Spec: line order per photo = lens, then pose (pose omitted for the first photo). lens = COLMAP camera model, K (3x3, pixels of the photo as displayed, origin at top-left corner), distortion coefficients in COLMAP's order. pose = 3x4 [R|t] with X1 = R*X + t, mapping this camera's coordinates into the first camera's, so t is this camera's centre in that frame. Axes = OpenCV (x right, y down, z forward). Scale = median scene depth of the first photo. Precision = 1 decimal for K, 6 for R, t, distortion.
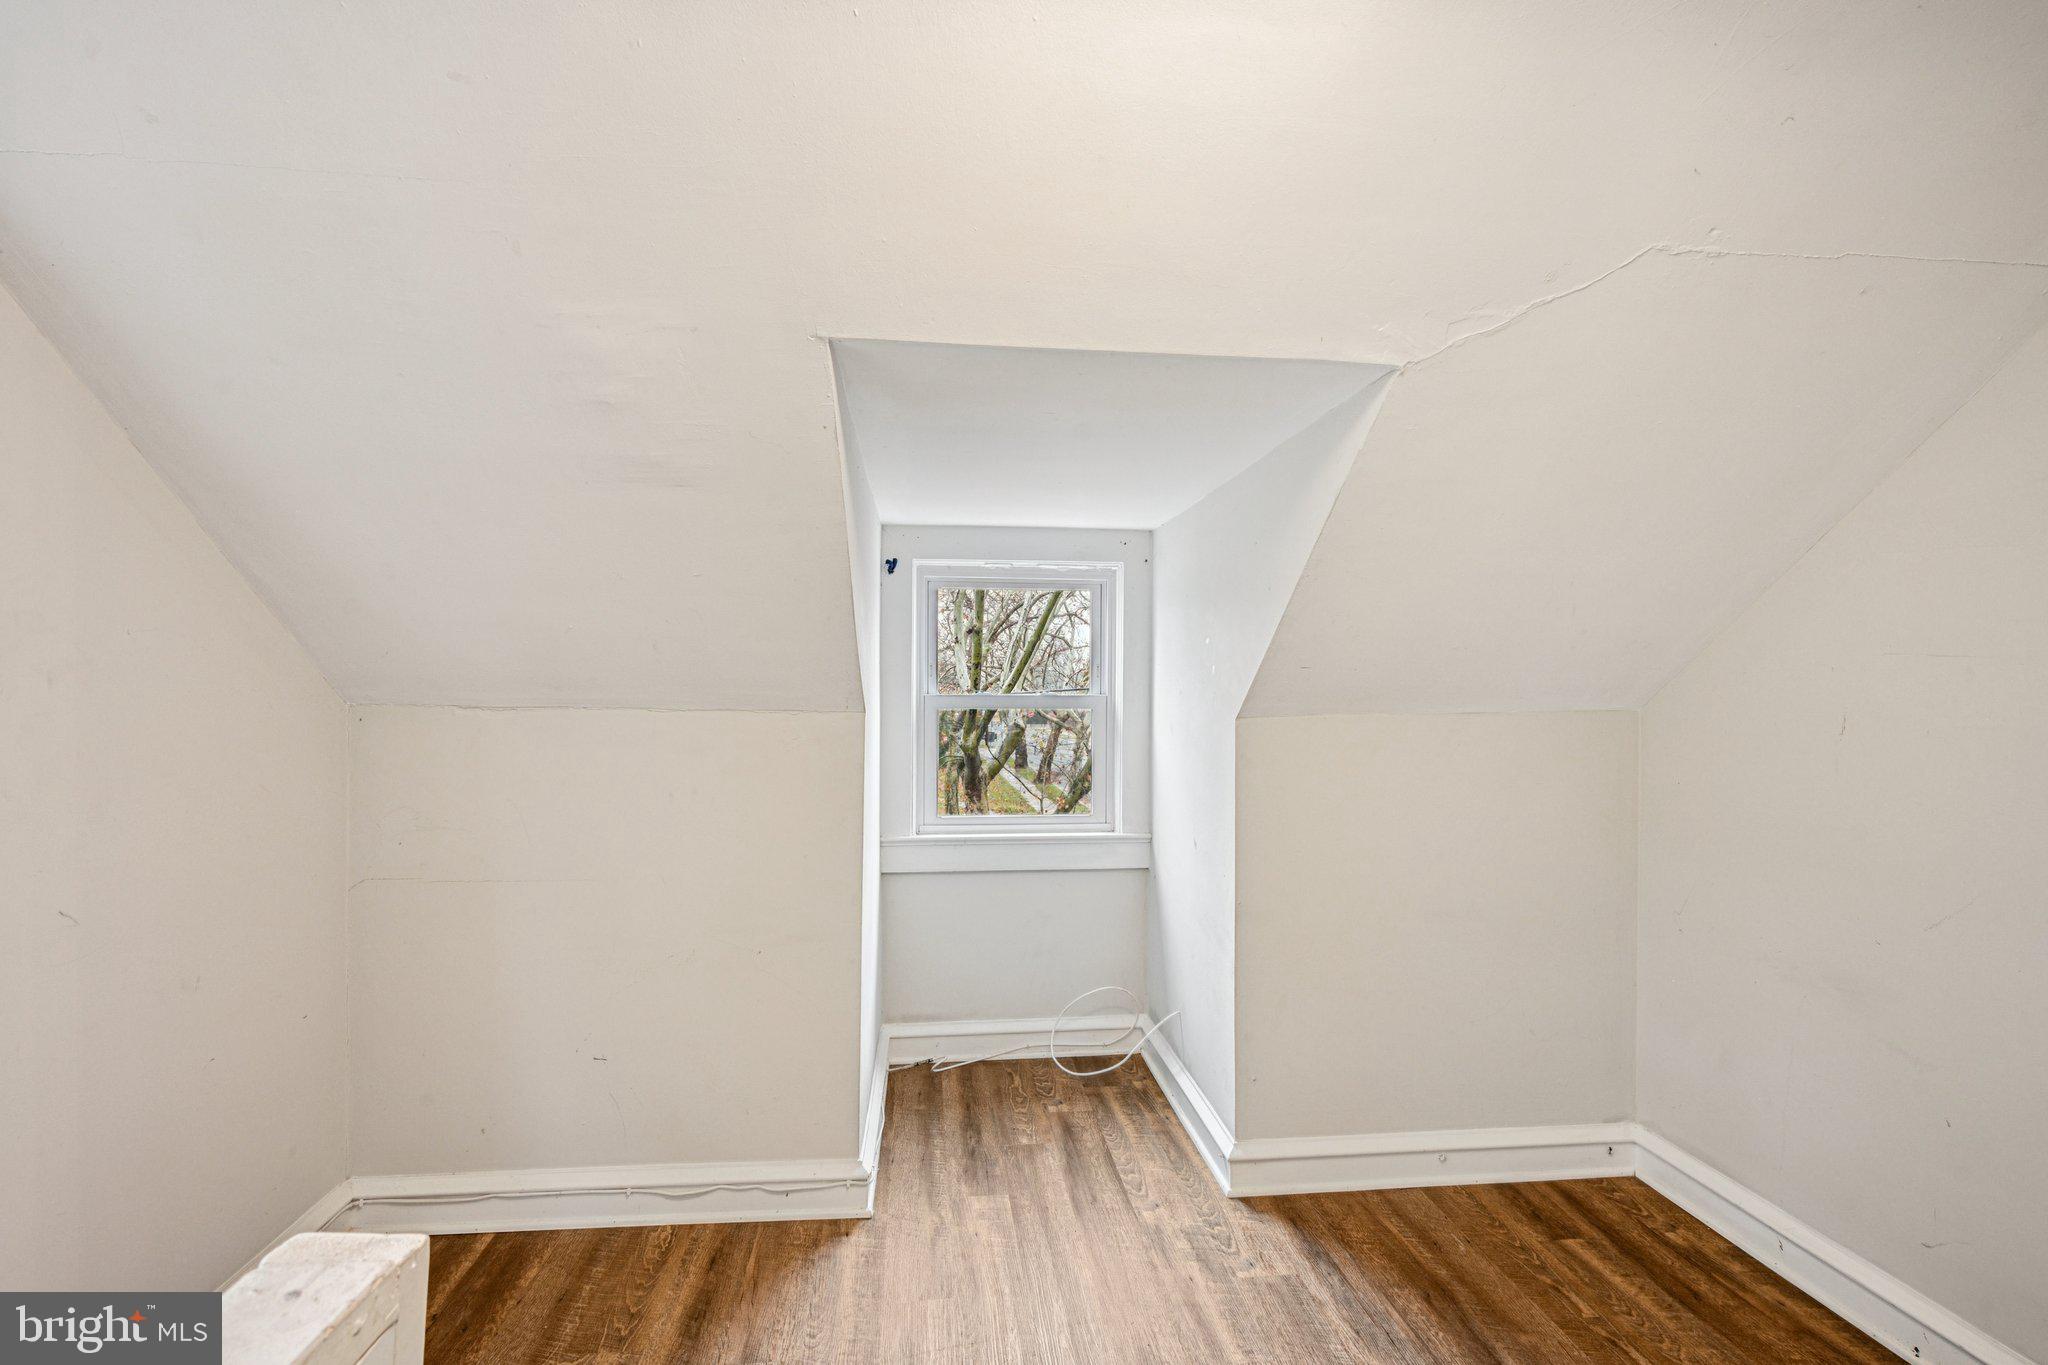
lens RADIAL K [[918.9, 0, 1020.4], [0, 918.9, 681.3], [0, 0, 1]] dist [-0.001165, -0.000236]
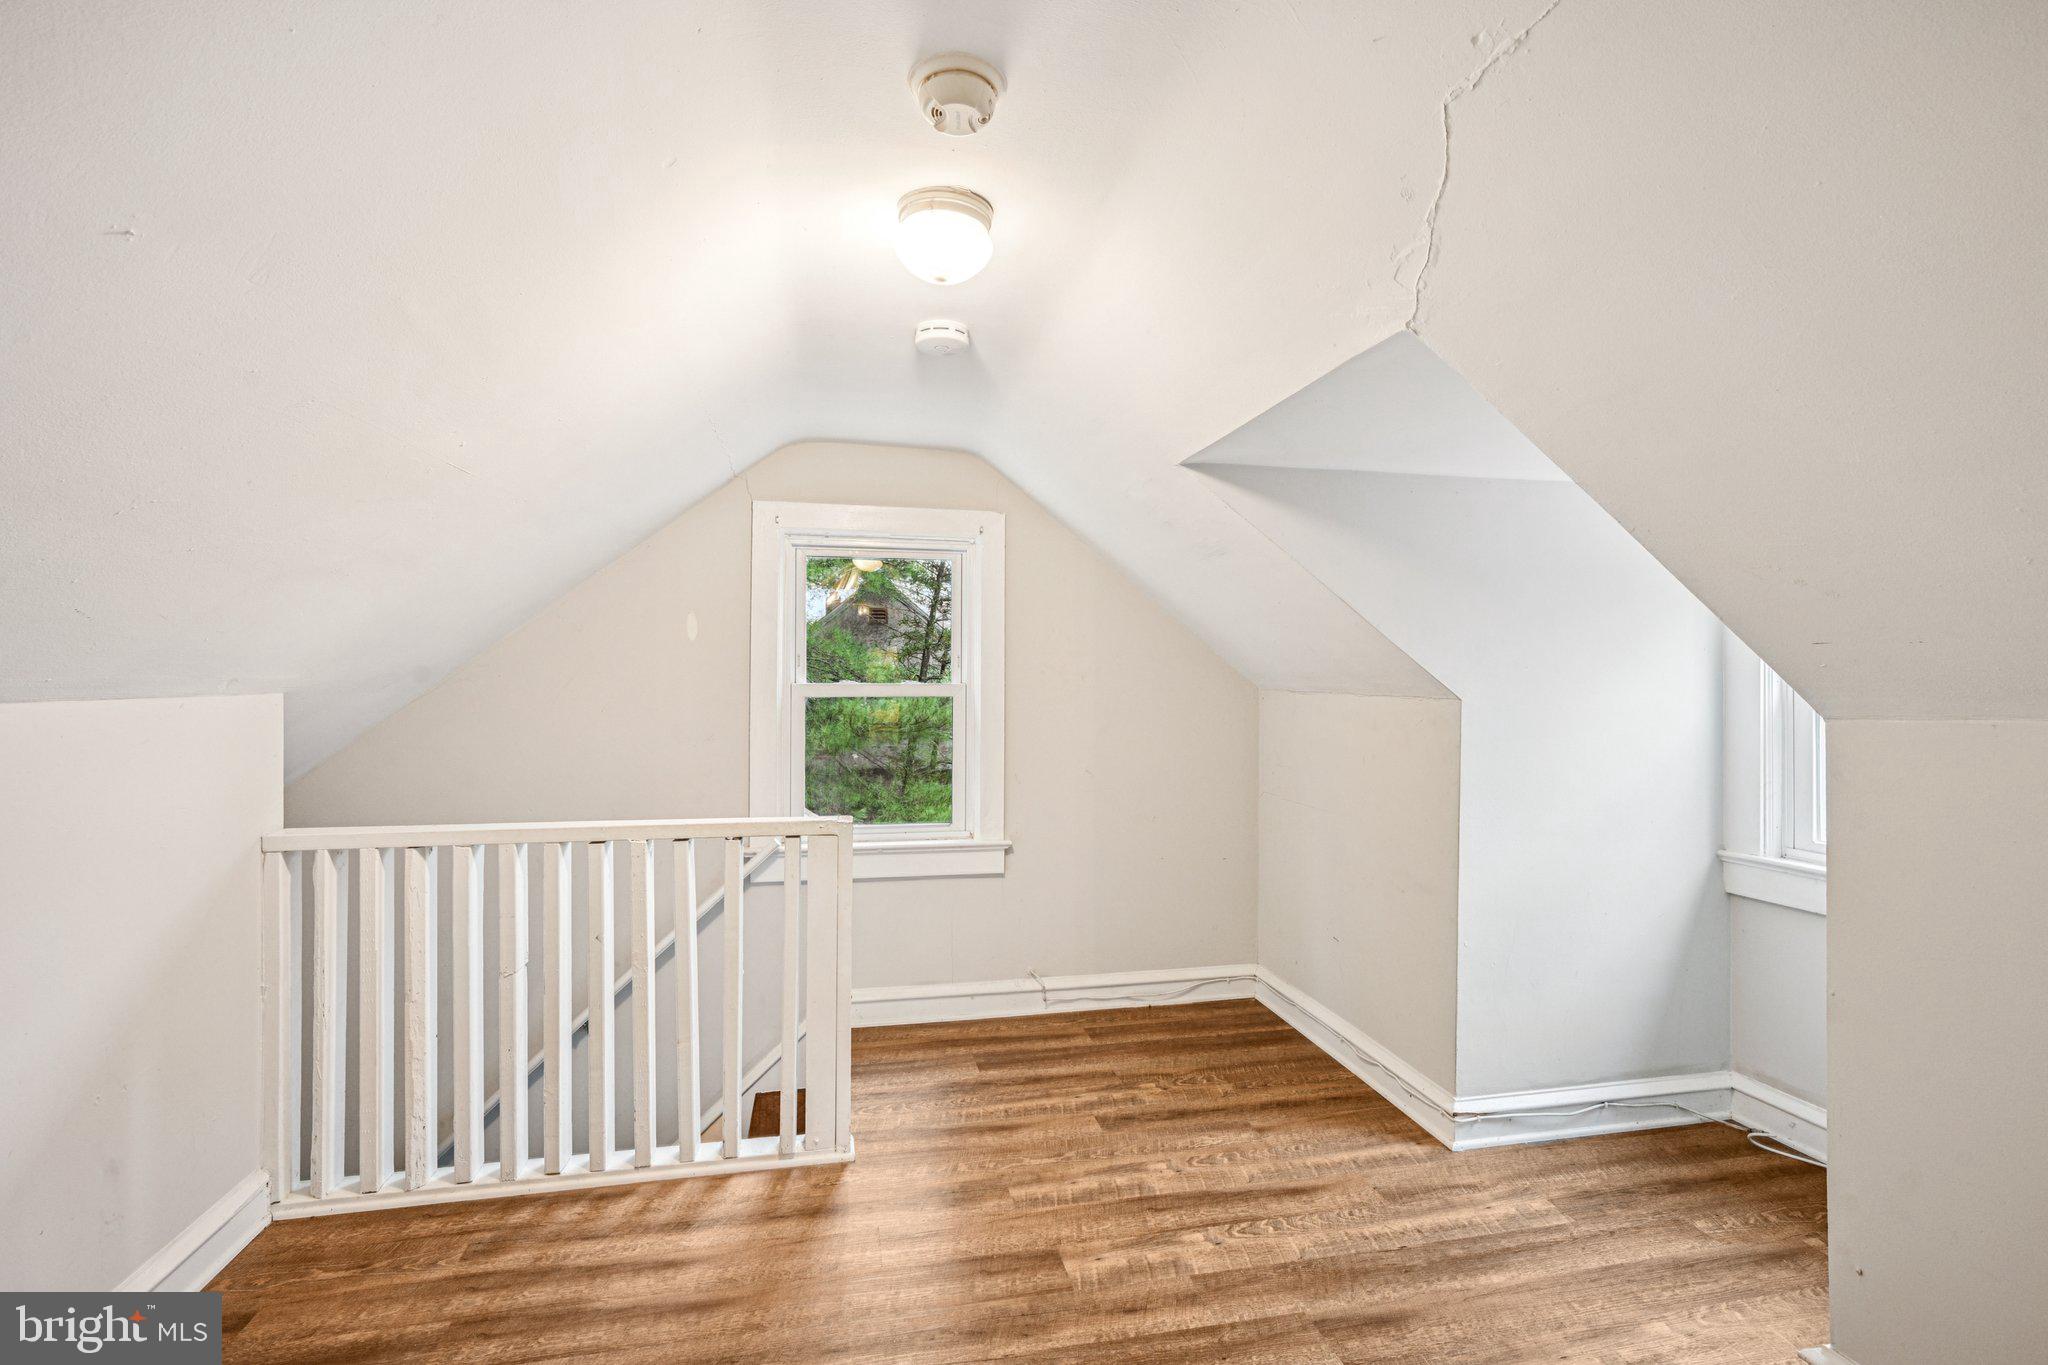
lens RADIAL K [[918.9, 0, 1025.8], [0, 918.9, 679.9], [0, 0, 1]] dist [-0.001165, -0.000236]
pose [[0.121076, 0.002698, -0.992640, 0.894082], [0.006414, 0.999973, 0.003500, 0.001638], [0.992623, -0.006791, 0.121055, 0.353925]]
